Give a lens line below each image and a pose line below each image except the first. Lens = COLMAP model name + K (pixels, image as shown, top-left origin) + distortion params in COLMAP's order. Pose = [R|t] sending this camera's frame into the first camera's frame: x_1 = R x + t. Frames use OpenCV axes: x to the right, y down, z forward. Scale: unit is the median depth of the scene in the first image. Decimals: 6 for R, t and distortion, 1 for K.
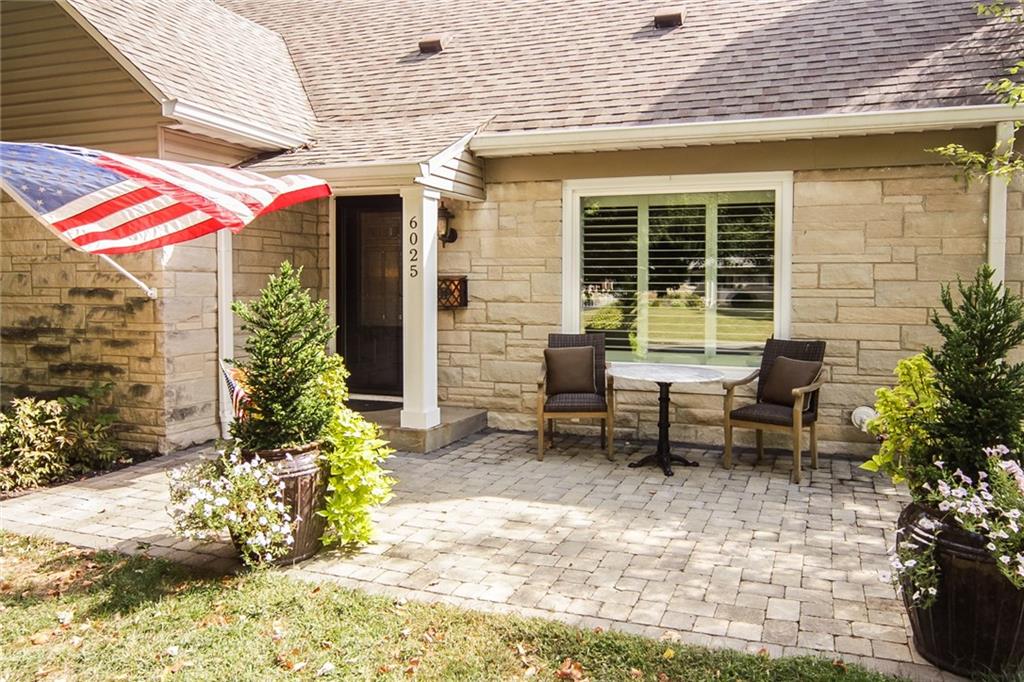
lens RADIAL K [[674.5, 0, 613.6], [0, 674.5, 269.6], [0, 0, 1]] dist [-0.011653, -0.001101]
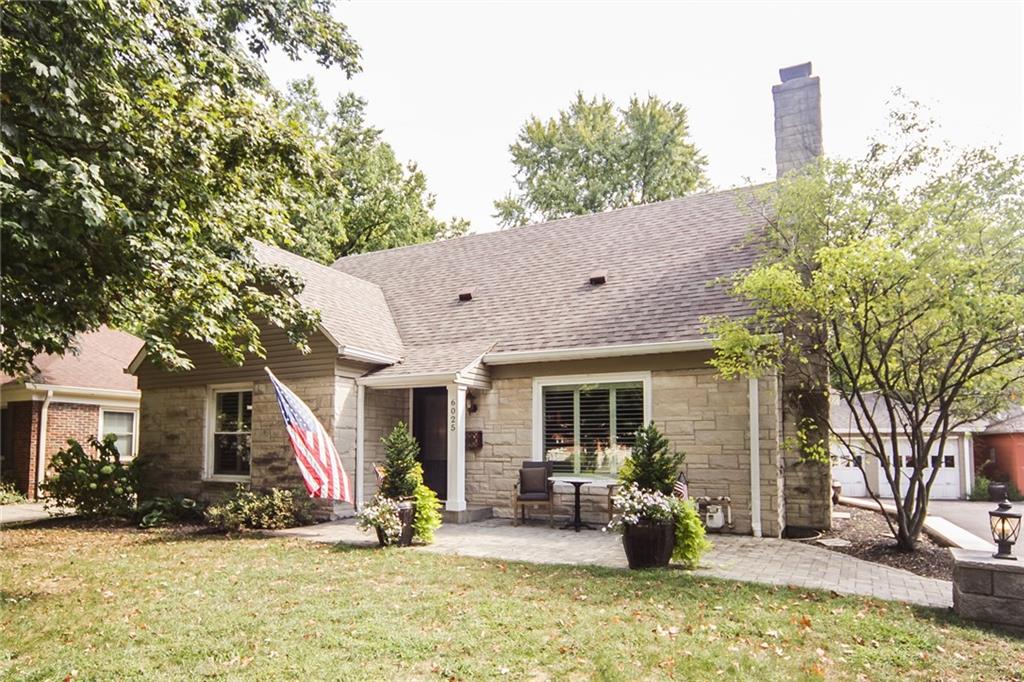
lens RADIAL K [[671.8, 0, 512.0], [0, 671.8, 341.0], [0, 0, 1]] dist [-0.003254, -0.000080]
pose [[0.975608, -0.035972, -0.216551, 0.283147], [0.005129, 0.989948, -0.141336, 0.028476], [0.219458, 0.136778, 0.965986, -0.824637]]
